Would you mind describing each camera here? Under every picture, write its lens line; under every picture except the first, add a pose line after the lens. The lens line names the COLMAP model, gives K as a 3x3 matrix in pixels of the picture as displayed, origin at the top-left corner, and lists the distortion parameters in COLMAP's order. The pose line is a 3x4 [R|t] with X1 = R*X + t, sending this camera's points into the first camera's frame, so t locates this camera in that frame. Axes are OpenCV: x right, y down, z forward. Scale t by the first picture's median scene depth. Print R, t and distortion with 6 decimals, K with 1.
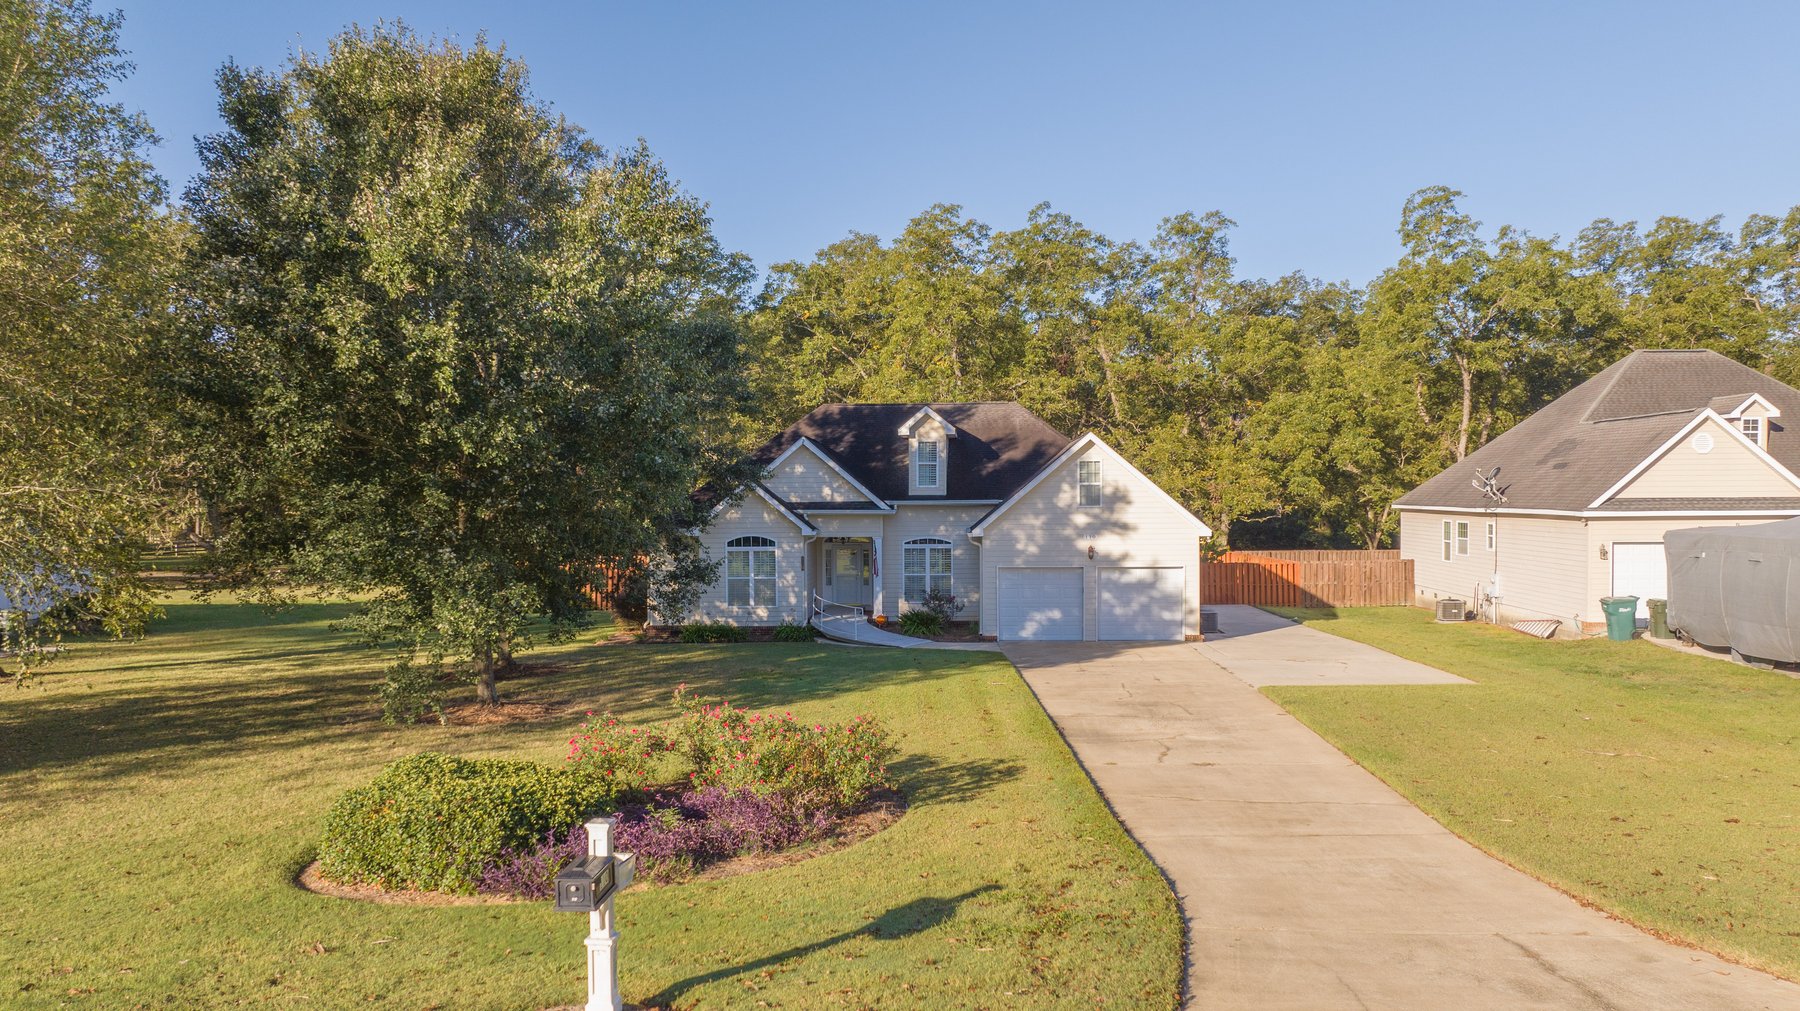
lens RADIAL K [[1362.9, 0, 904.1], [0, 1362.9, 542.6], [0, 0, 1]] dist [-0.020266, -0.001569]
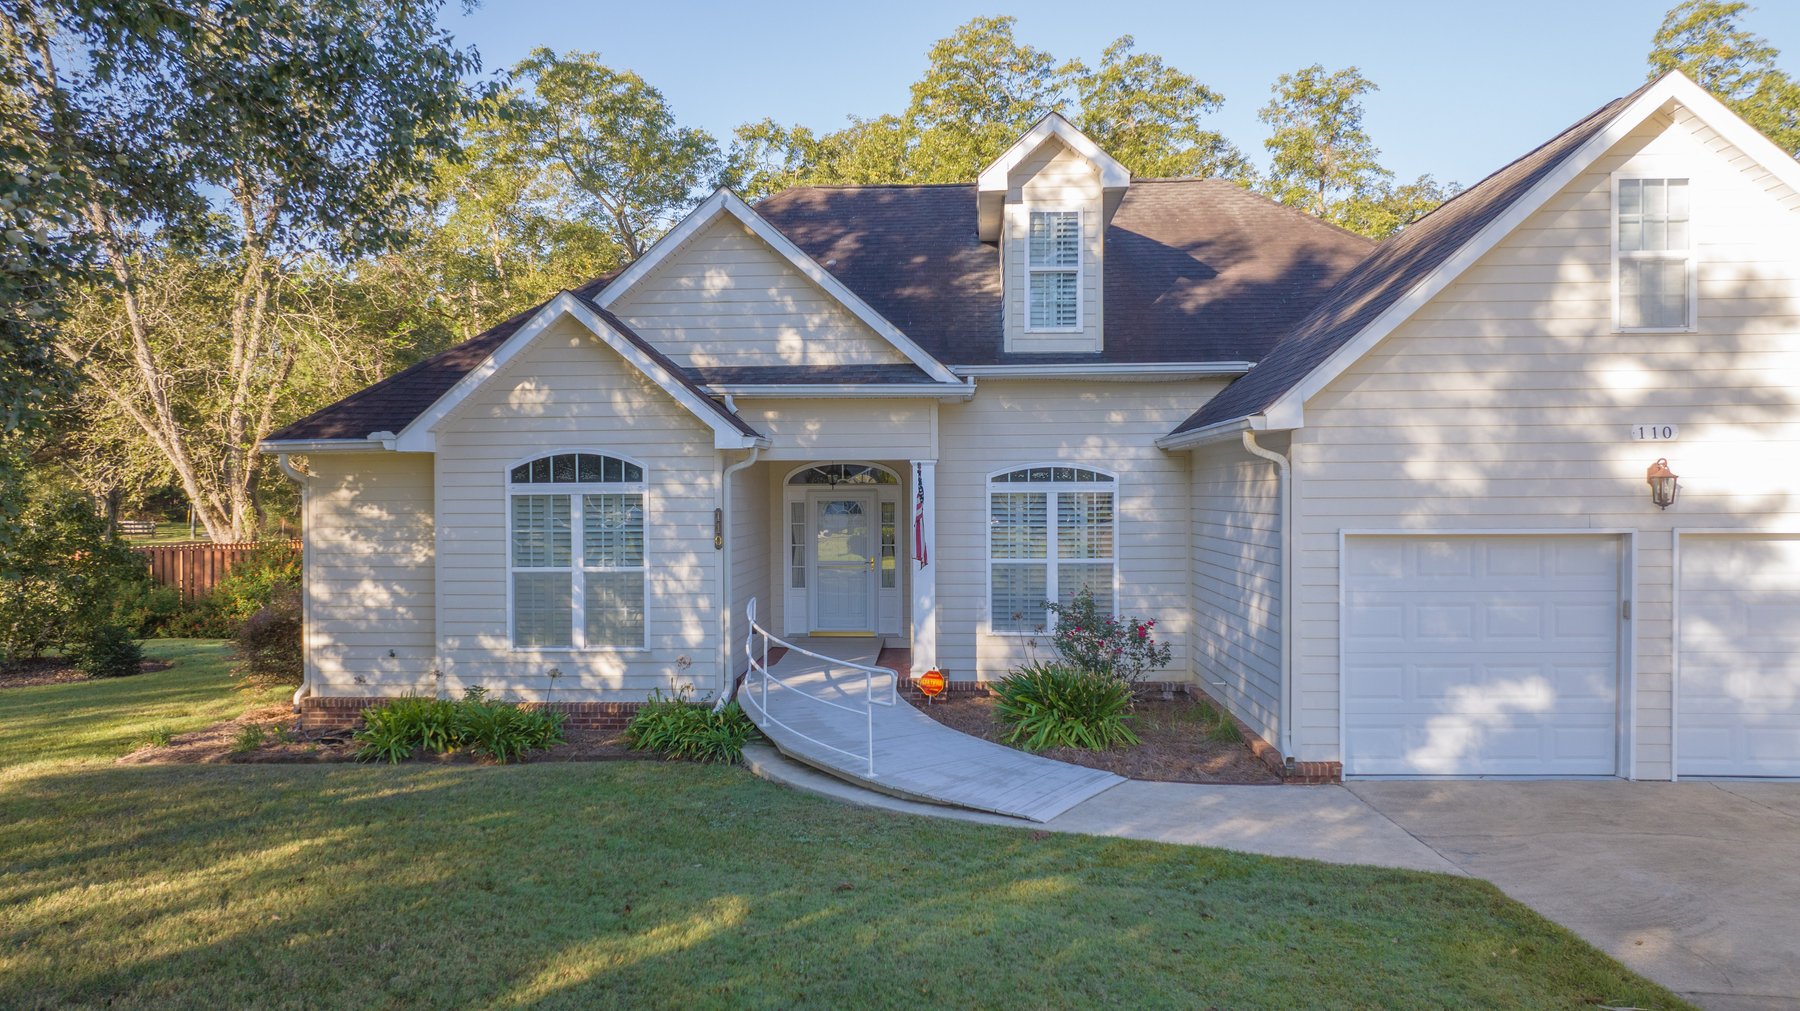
lens RADIAL K [[1267.6, 0, 895.4], [0, 1267.6, 511.9], [0, 0, 1]] dist [-0.045526, 0.058268]
pose [[0.999996, 0.002669, -0.001261, -0.026992], [-0.002692, 0.999812, -0.019206, 0.016485], [0.001209, 0.019209, 0.999815, 0.654600]]
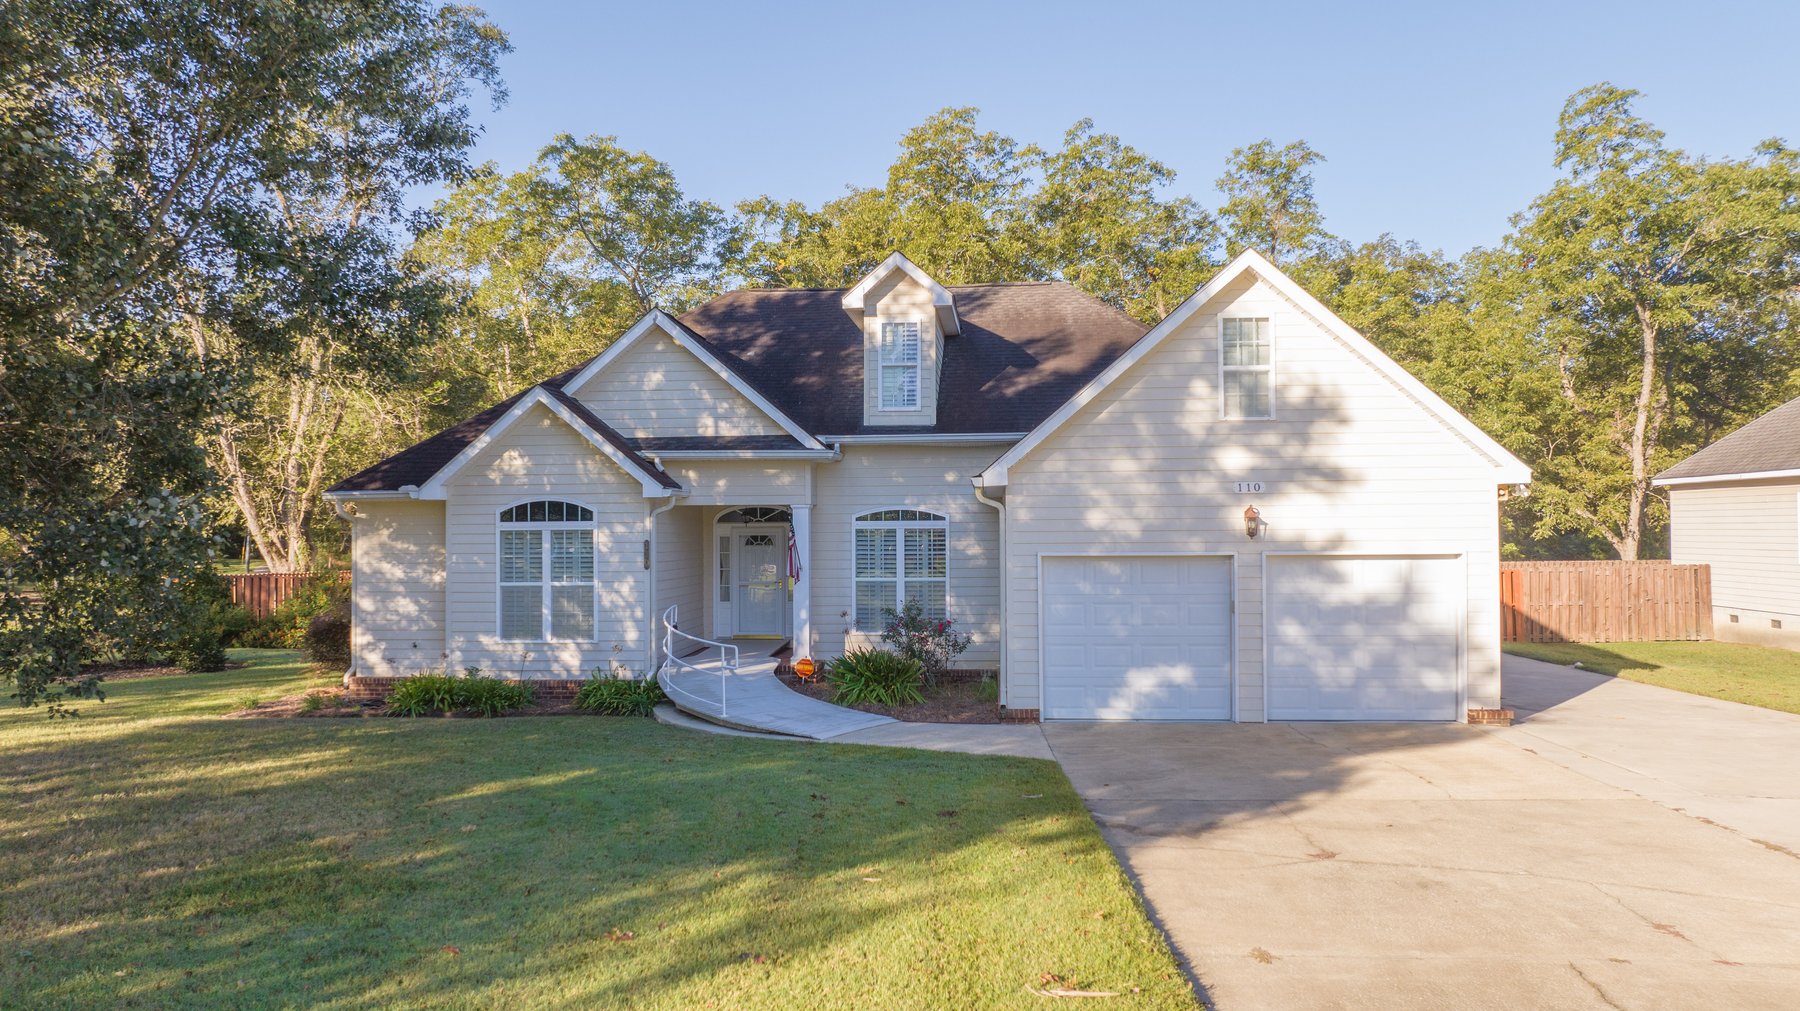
lens RADIAL K [[1263.7, 0, 895.3], [0, 1263.7, 511.4], [0, 0, 1]] dist [-0.017205, -0.004391]
pose [[0.999525, 0.001516, -0.030787, 0.030758], [-0.003053, 0.998748, -0.049937, 0.021668], [0.030673, 0.050007, 0.998278, 0.527854]]
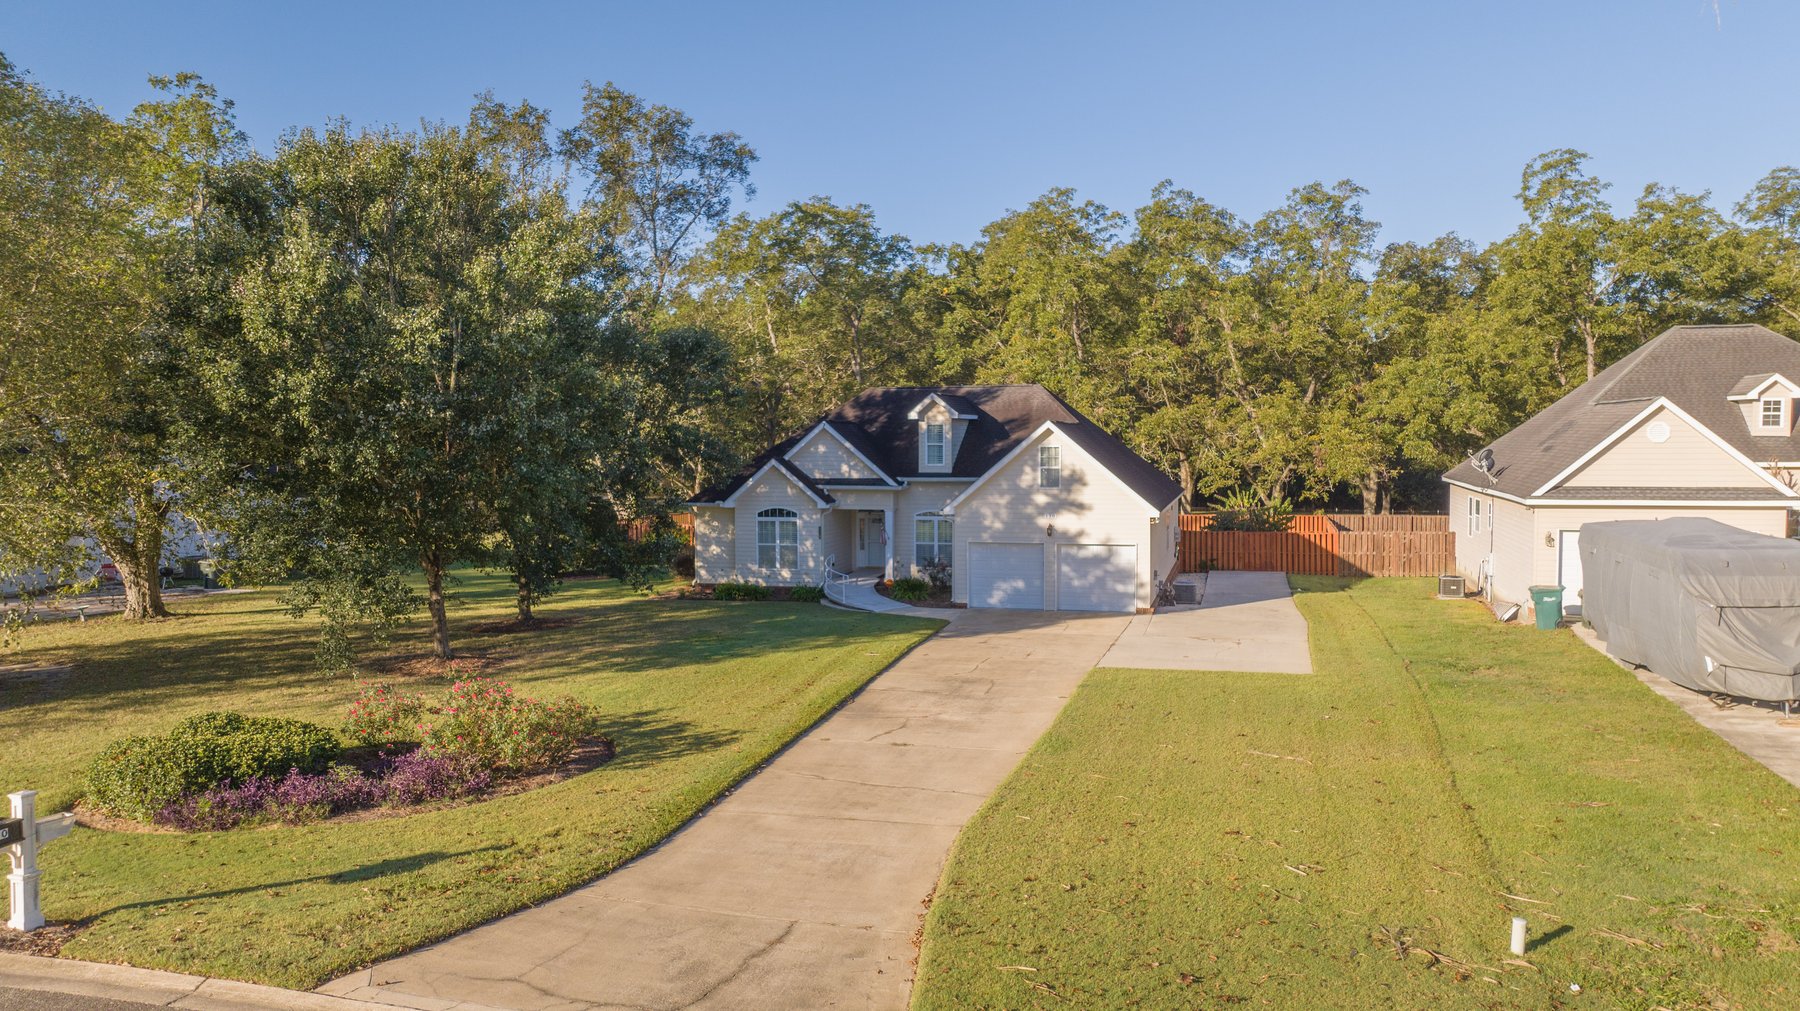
lens RADIAL K [[1263.7, 0, 895.3], [0, 1263.7, 511.4], [0, 0, 1]] dist [-0.017205, -0.004391]
pose [[0.975816, 0.014382, -0.218118, 0.214331], [-0.008854, 0.999615, 0.026299, -0.030008], [0.218413, -0.023732, 0.975568, -0.019470]]
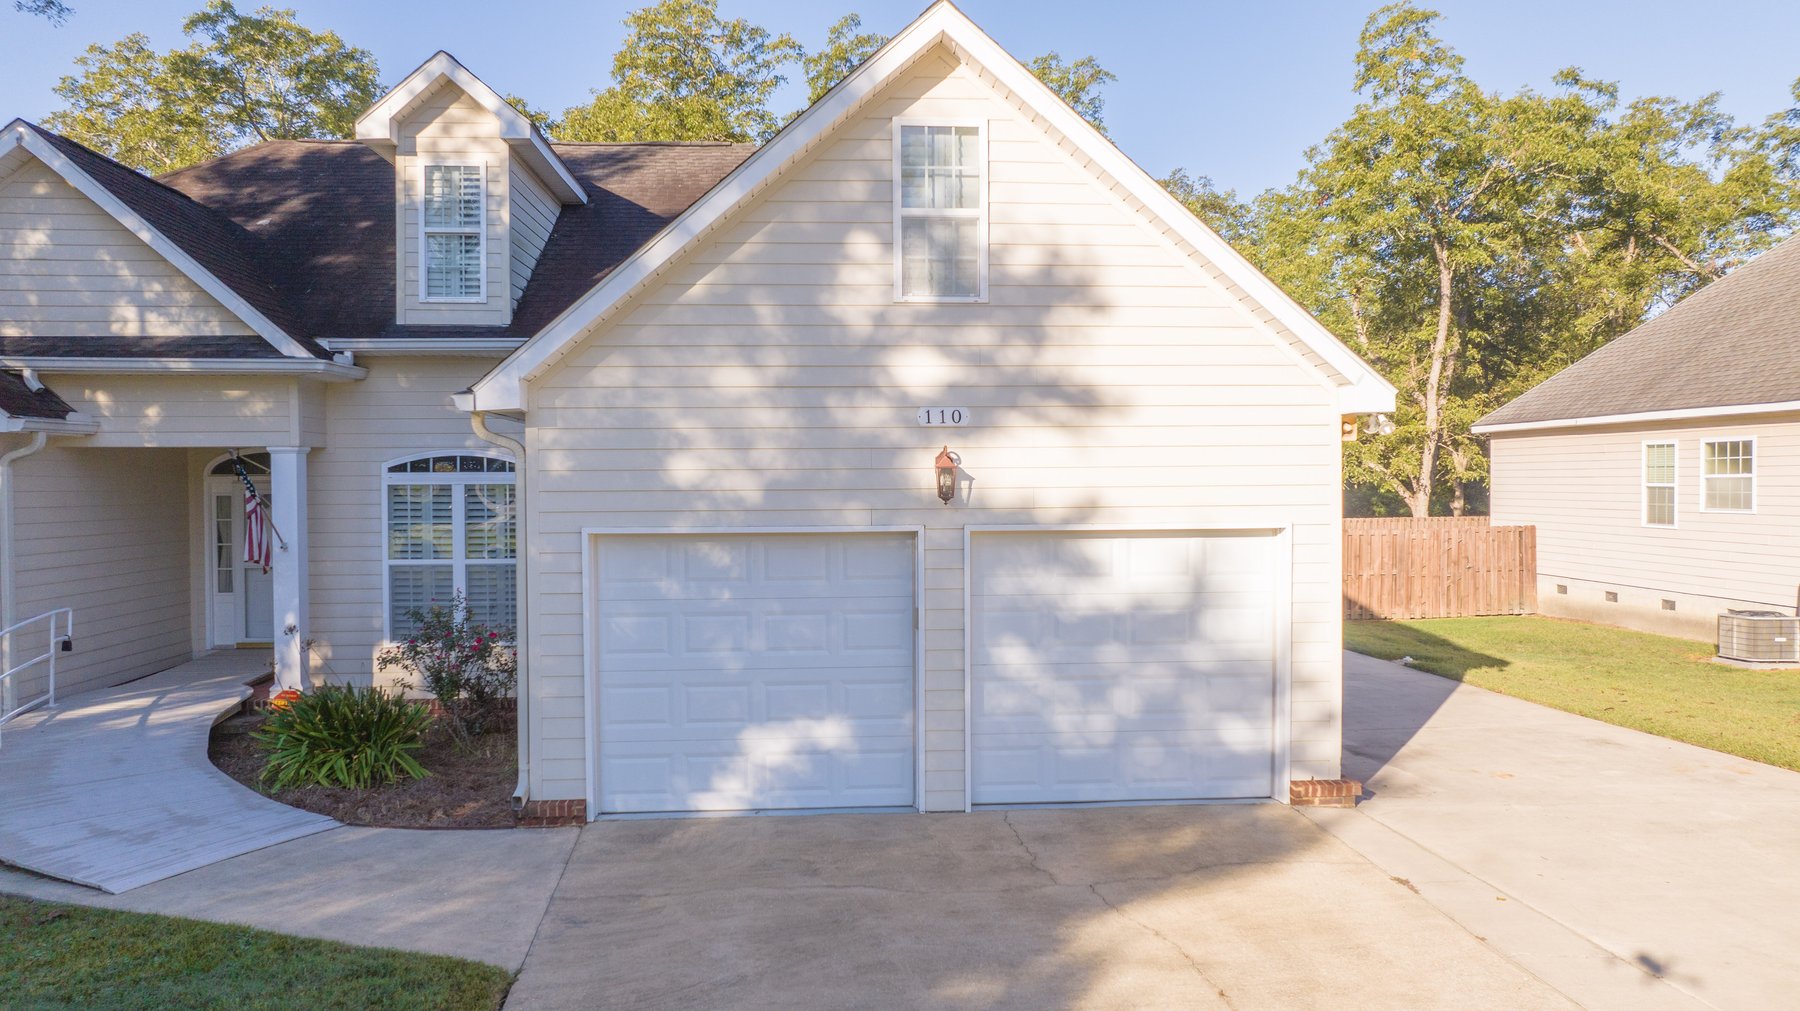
lens RADIAL K [[1263.7, 0, 895.3], [0, 1263.7, 511.4], [0, 0, 1]] dist [-0.017205, -0.004391]
pose [[0.992633, 0.000084, 0.121157, 0.089074], [0.001384, 0.999927, -0.012034, 0.014698], [-0.121149, 0.012113, 0.992560, 0.686758]]
